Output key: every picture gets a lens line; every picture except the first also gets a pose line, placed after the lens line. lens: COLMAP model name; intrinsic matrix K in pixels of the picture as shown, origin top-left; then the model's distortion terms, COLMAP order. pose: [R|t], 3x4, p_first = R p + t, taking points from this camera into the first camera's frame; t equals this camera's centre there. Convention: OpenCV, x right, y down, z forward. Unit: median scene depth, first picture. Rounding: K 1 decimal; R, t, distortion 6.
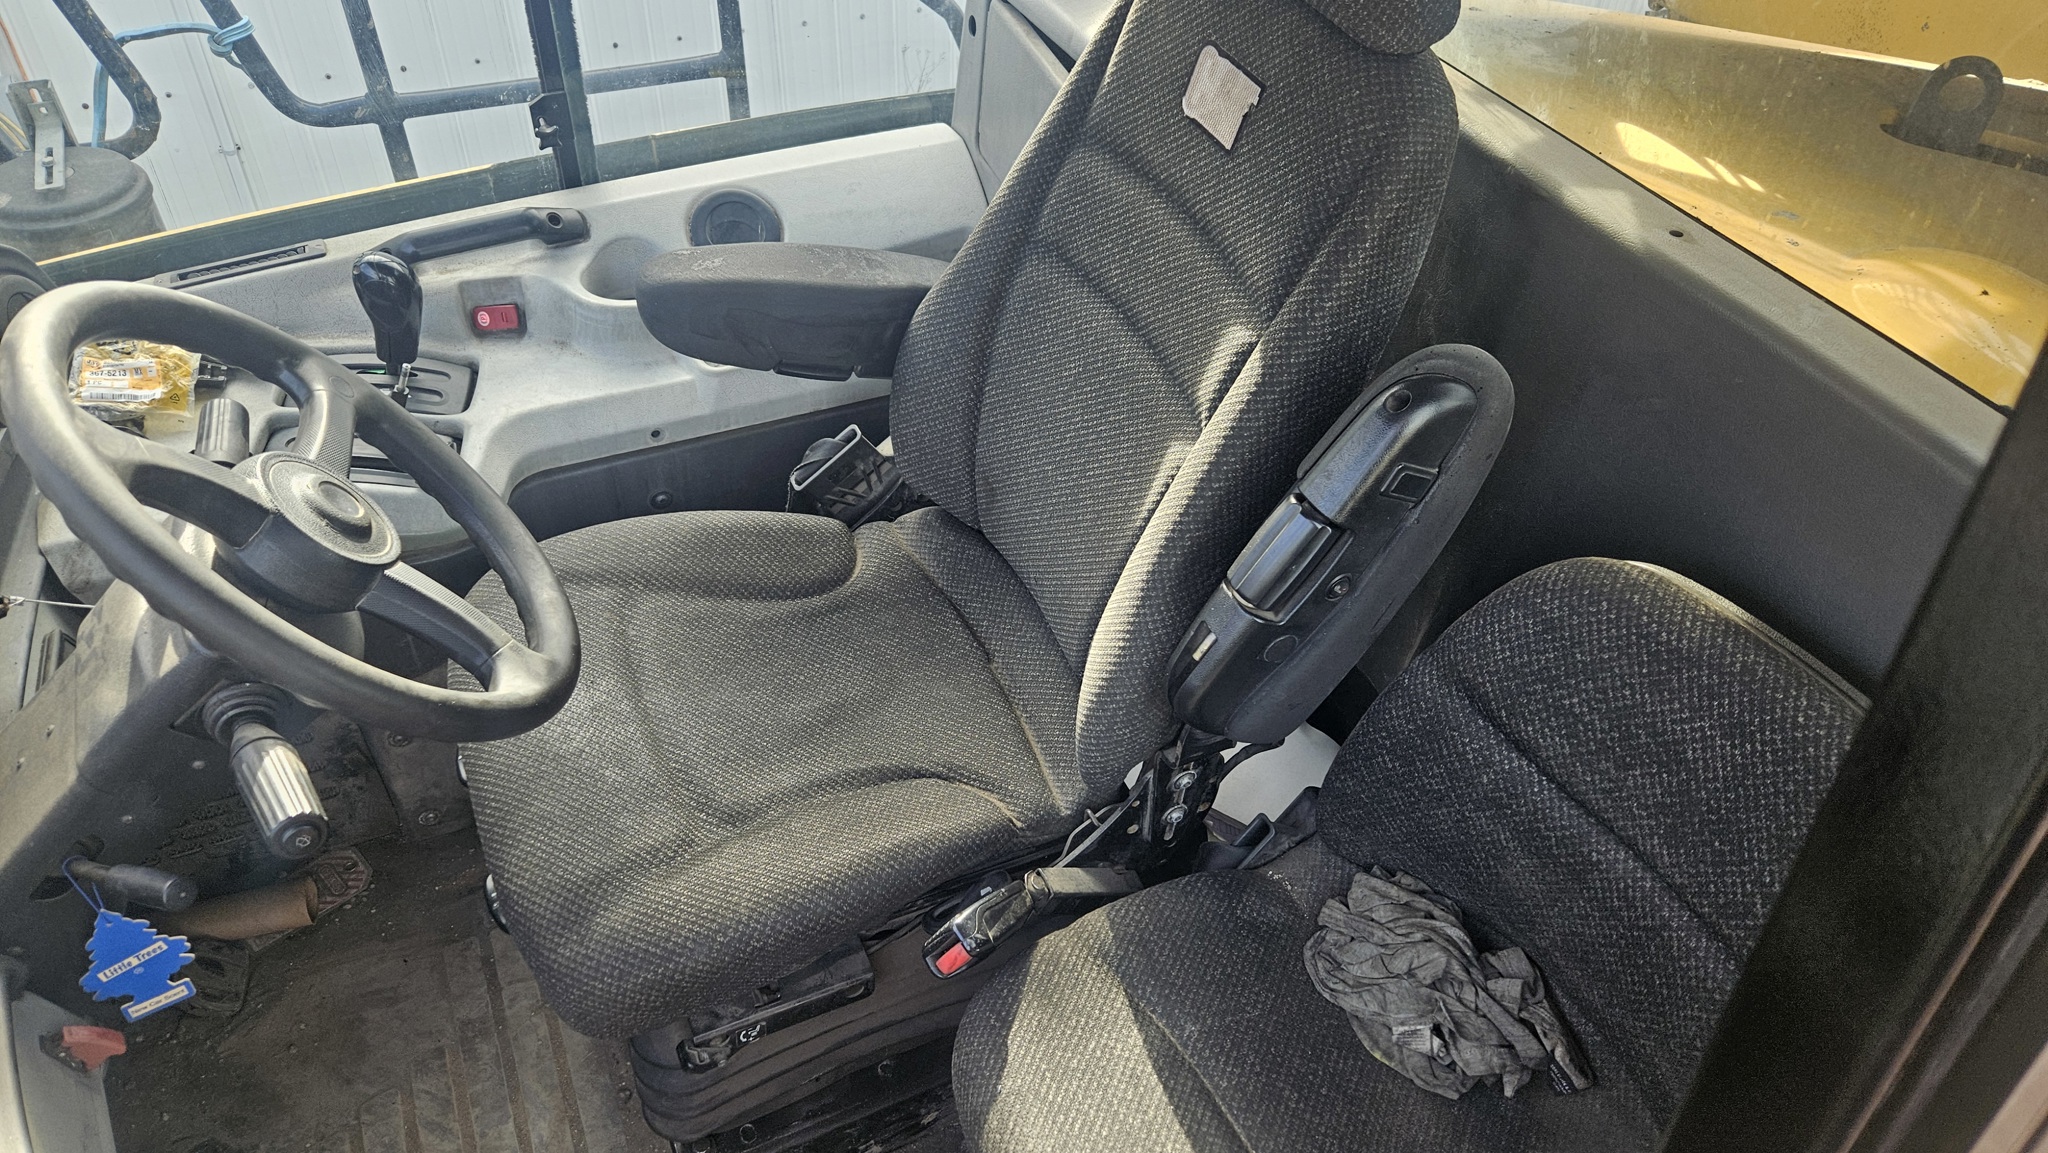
lens RADIAL K [[1381.2, 0, 1036.9], [0, 1381.2, 594.0], [0, 0, 1]] dist [0.067440, -0.061795]
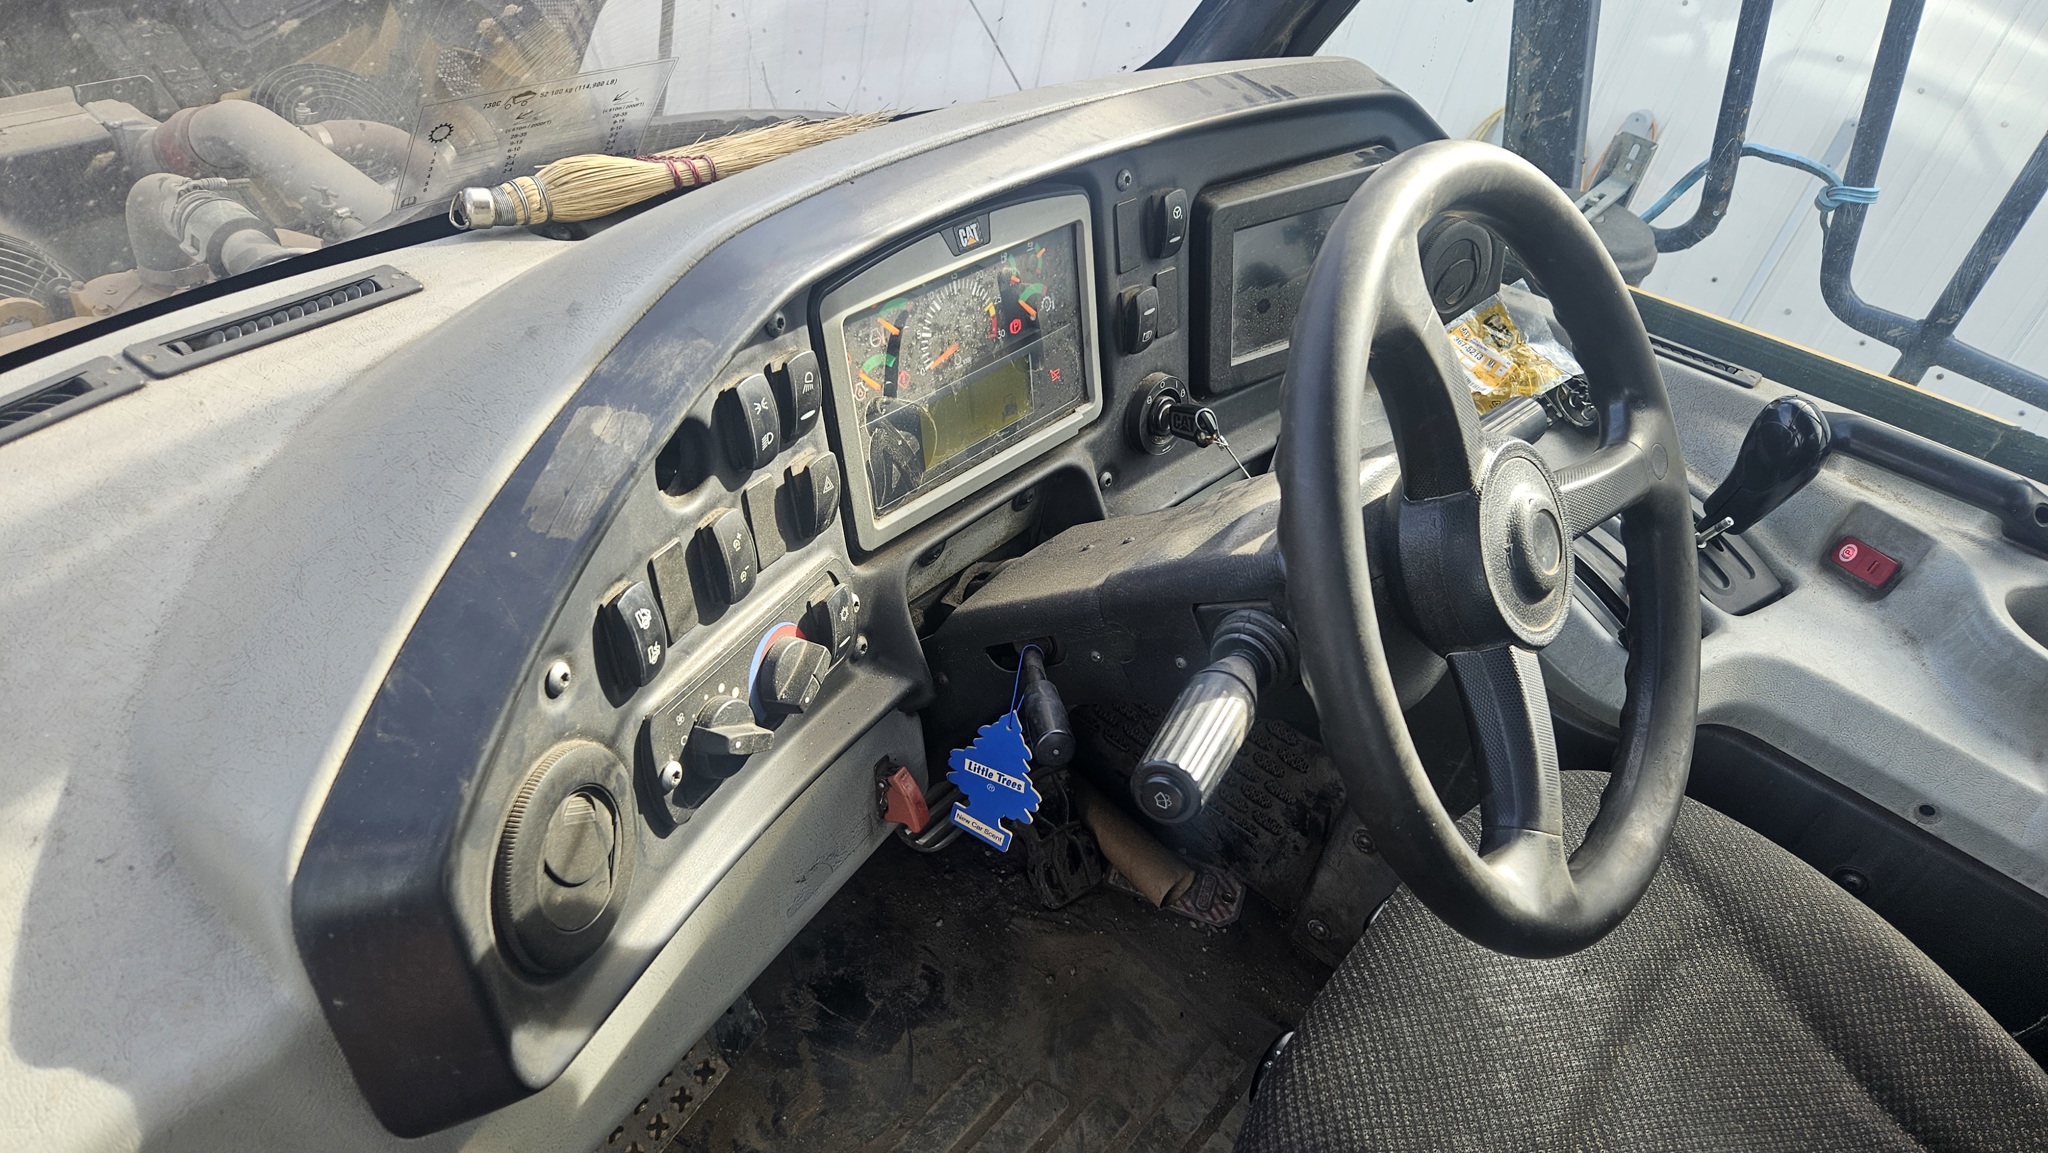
lens RADIAL K [[1381.2, 0, 1018.7], [0, 1381.2, 590.6], [0, 0, 1]] dist [0.067440, -0.061795]
pose [[0.442479, 0.595212, -0.670772, -0.103946], [-0.709688, 0.689677, 0.143838, 0.038066], [0.548230, 0.412393, 0.727582, 0.297375]]
